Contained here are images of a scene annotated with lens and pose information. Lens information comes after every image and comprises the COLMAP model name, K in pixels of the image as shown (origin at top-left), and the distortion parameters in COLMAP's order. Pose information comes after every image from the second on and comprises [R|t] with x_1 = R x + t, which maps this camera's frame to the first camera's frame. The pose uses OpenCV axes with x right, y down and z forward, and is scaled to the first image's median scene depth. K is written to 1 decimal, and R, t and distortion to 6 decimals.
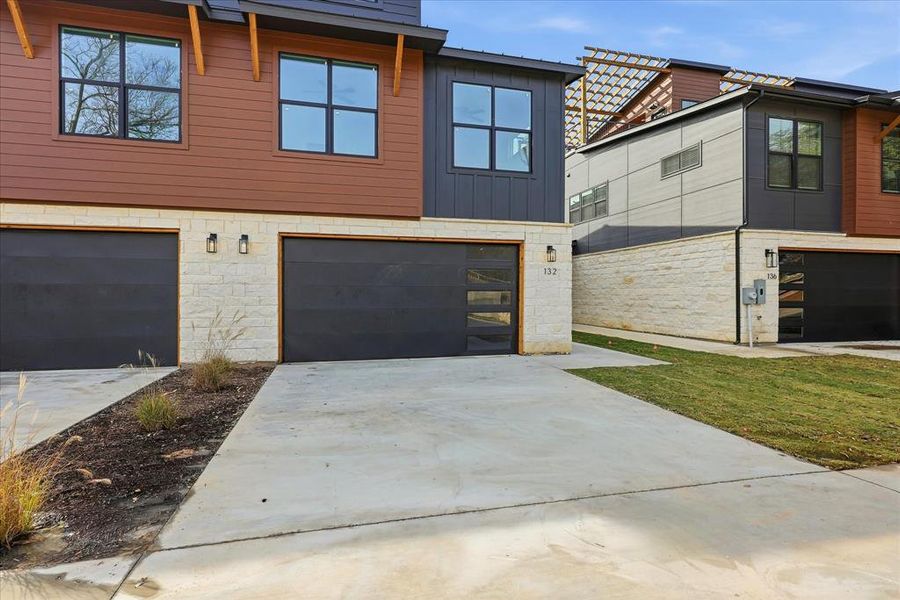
lens RADIAL K [[429.9, 0, 451.4], [0, 429.9, 302.4], [0, 0, 1]] dist [-0.002681, -0.002021]
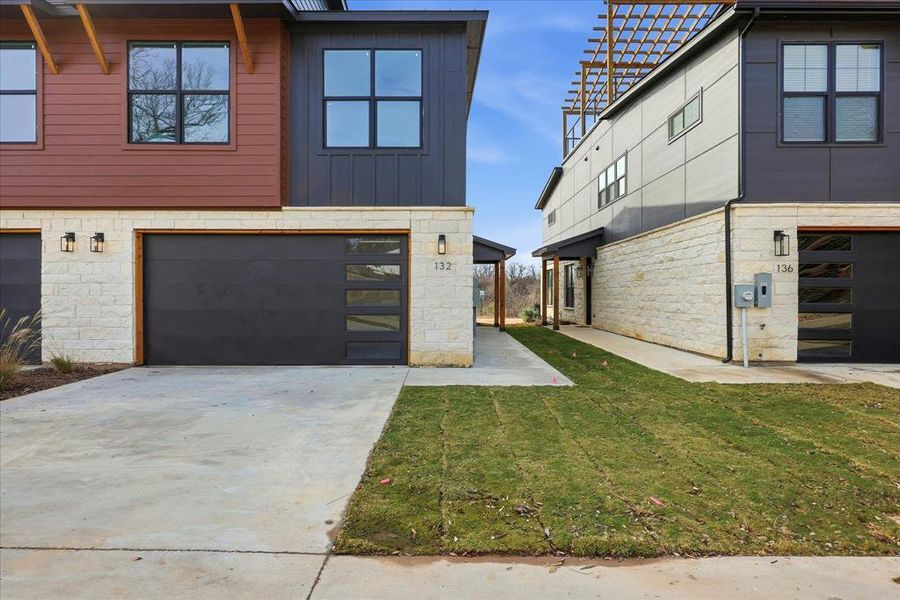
lens RADIAL K [[477.3, 0, 447.8], [0, 477.3, 303.8], [0, 0, 1]] dist [-0.000530, 0.000072]
pose [[0.970813, 0.005111, -0.239785, 0.458031], [-0.004670, 0.999986, 0.002409, -0.001982], [0.239794, -0.001219, 0.970823, 0.114265]]
